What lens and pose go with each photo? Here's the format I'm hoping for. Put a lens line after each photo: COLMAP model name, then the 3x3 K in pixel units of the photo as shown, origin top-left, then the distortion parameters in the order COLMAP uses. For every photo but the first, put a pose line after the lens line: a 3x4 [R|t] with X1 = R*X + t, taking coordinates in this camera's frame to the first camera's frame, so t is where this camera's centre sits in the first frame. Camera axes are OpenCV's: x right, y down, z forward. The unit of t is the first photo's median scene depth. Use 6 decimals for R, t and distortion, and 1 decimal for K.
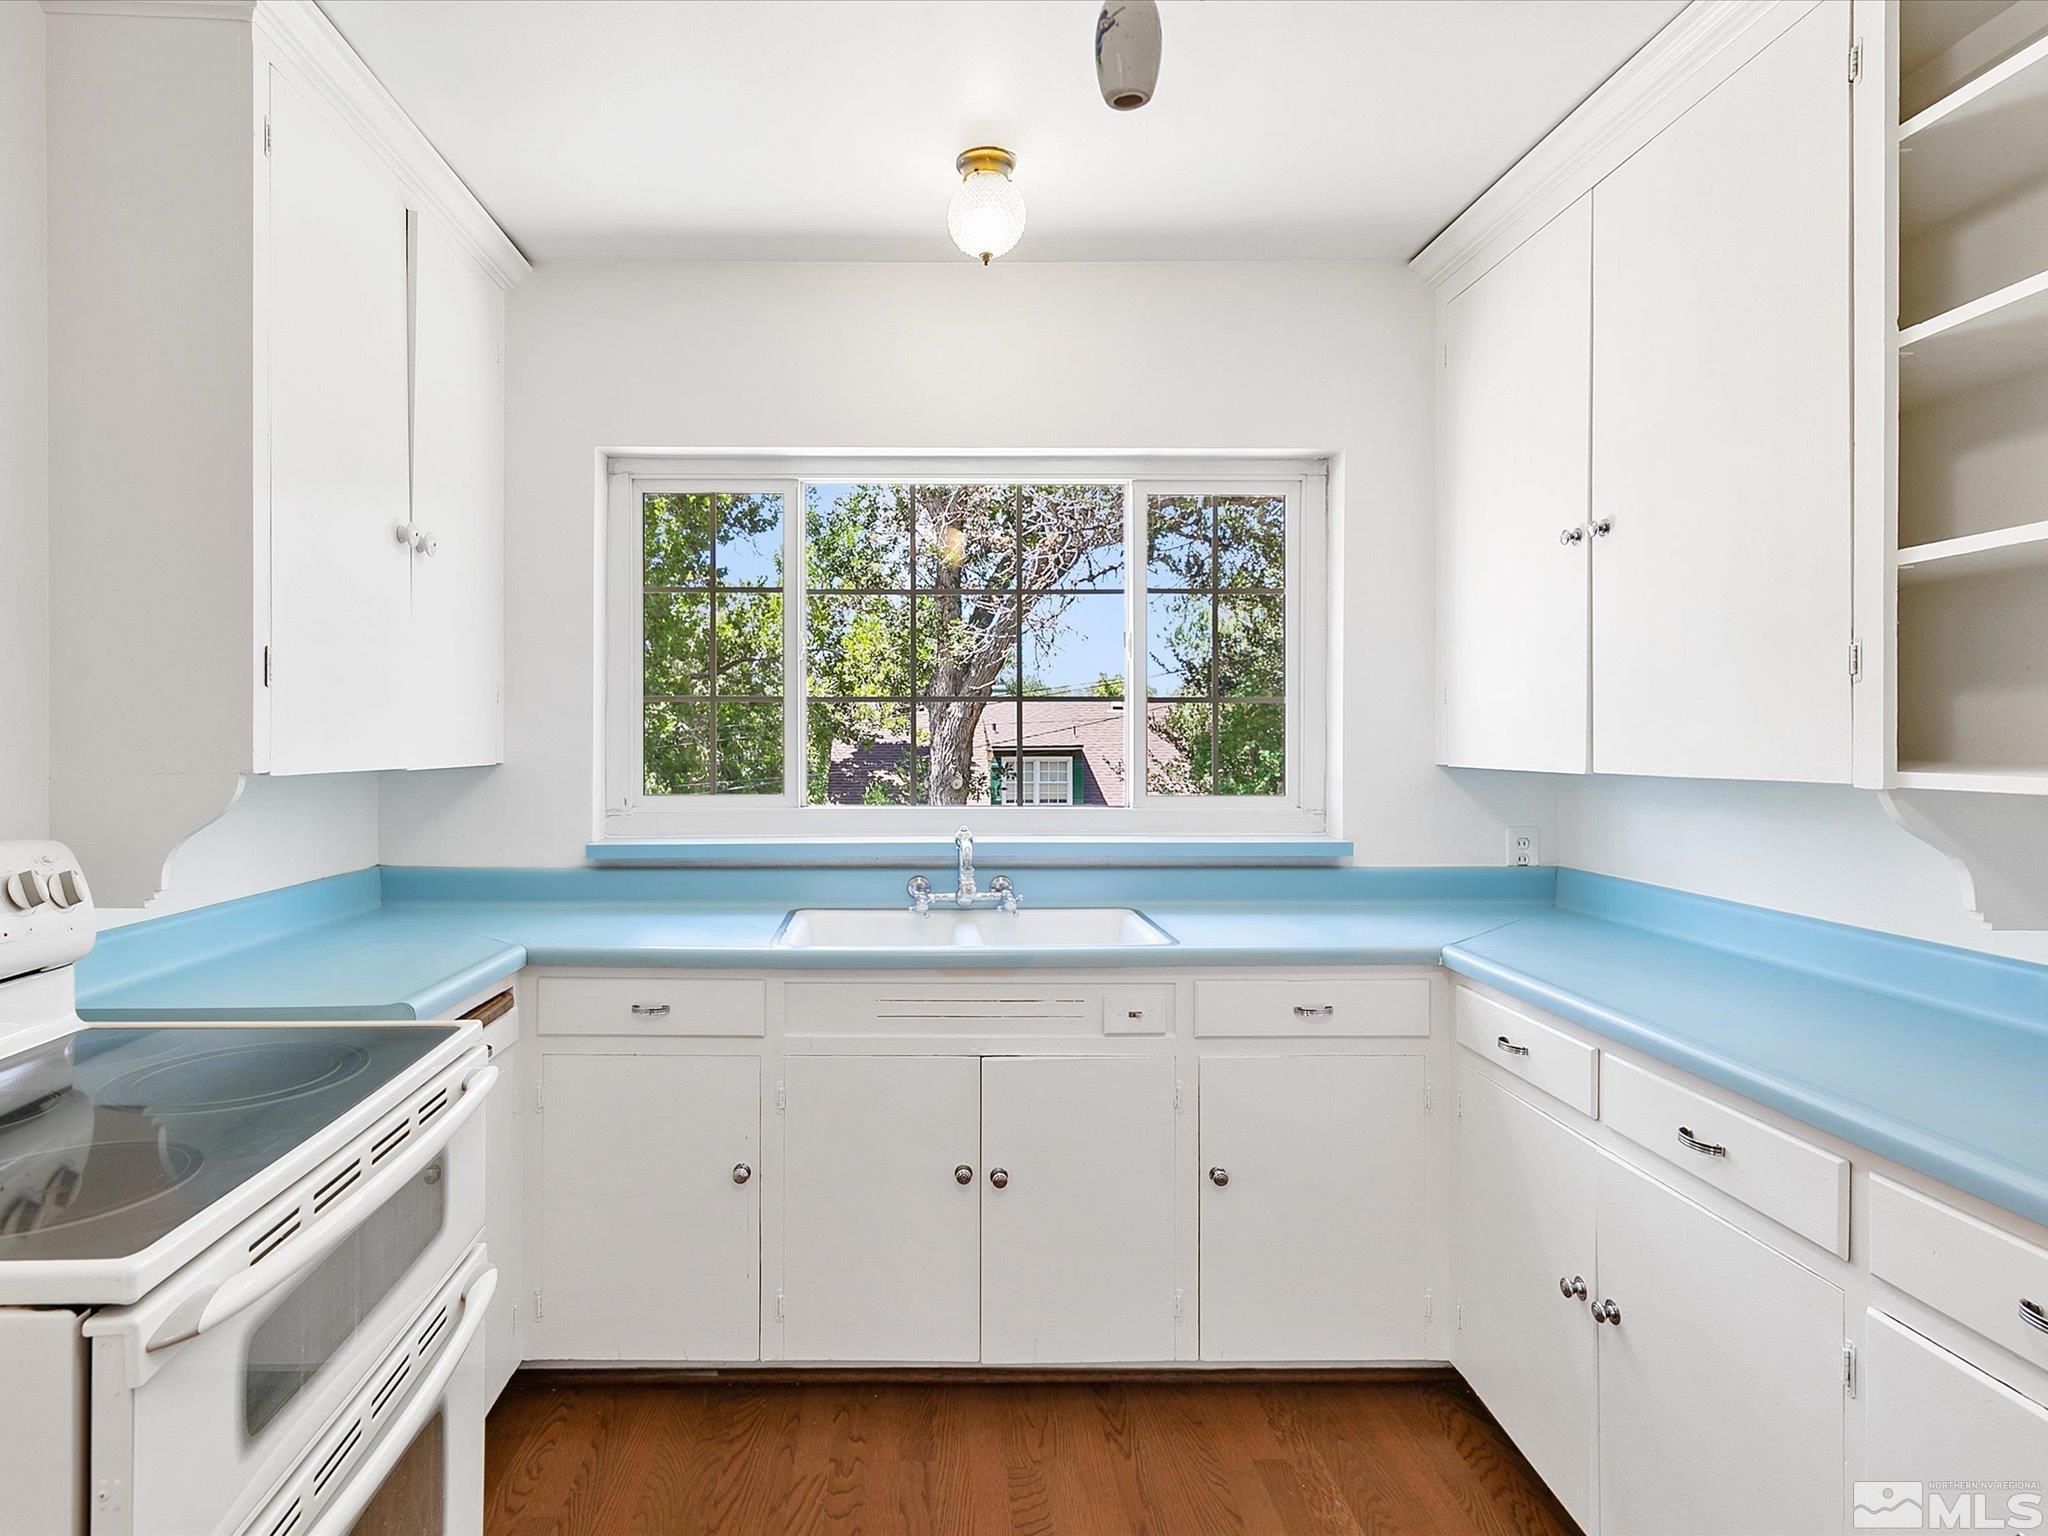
lens RADIAL K [[1038.5, 0, 962.5], [0, 1038.5, 738.9], [0, 0, 1]] dist [0.008450, -0.001247]
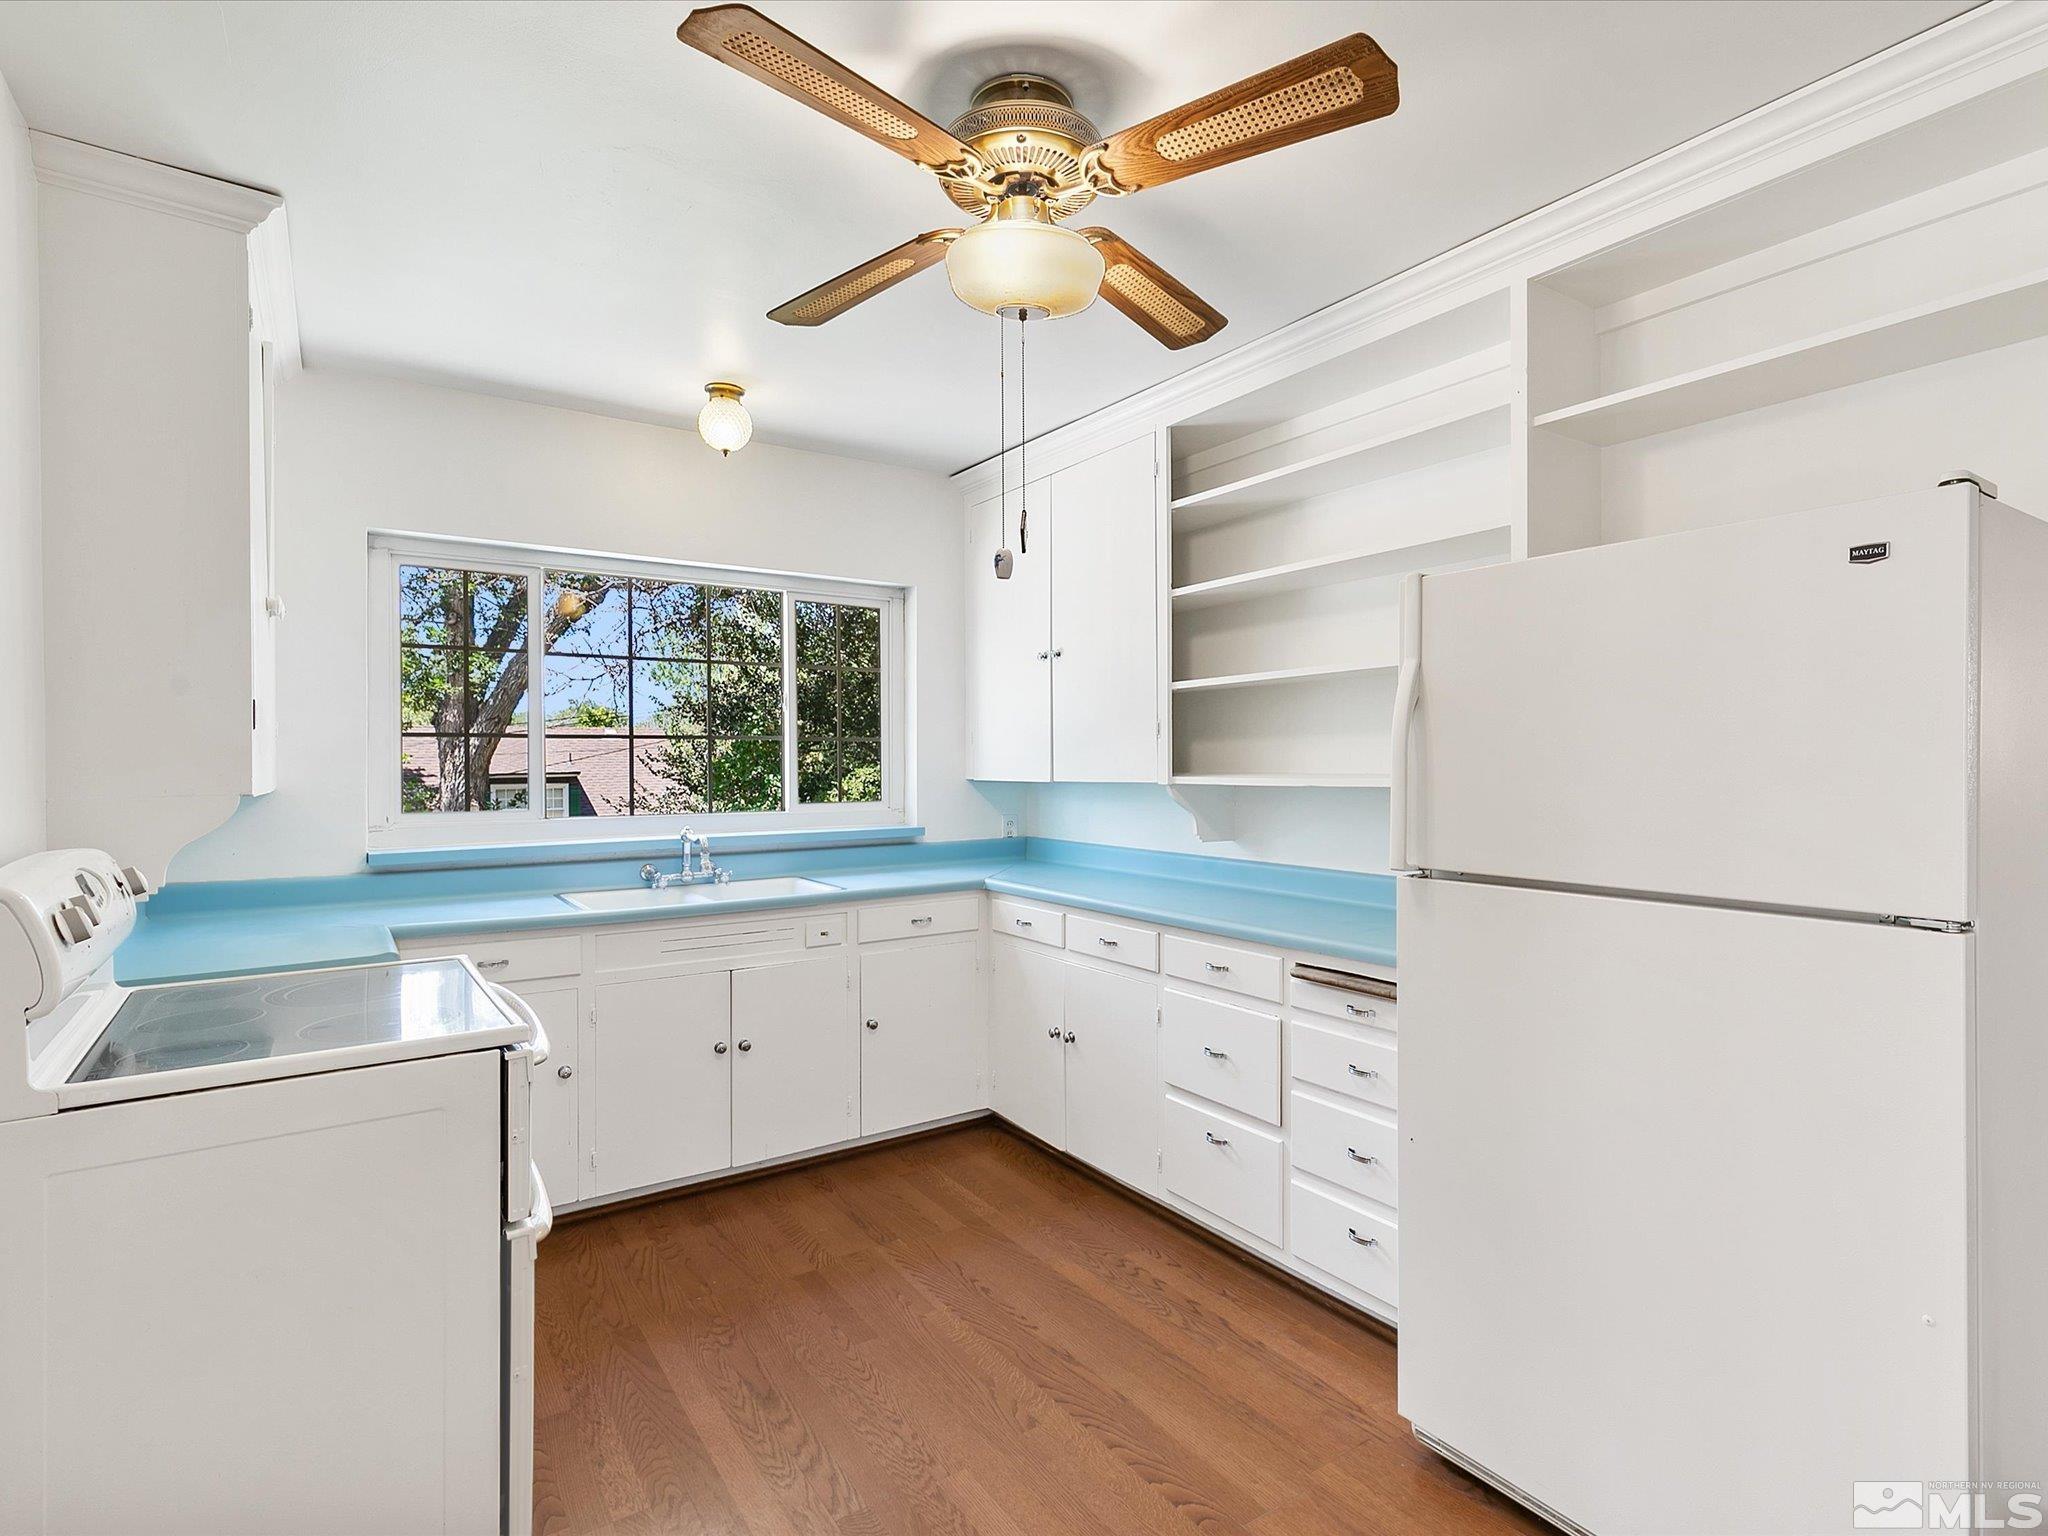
lens RADIAL K [[1038.5, 0, 1023.9], [0, 1038.5, 765.7], [0, 0, 1]] dist [0.008450, -0.001247]
pose [[0.831219, -0.006344, 0.555908, -0.470373], [0.006249, 0.999978, 0.002067, -0.000026], [-0.555909, 0.001756, 0.831241, -0.522406]]
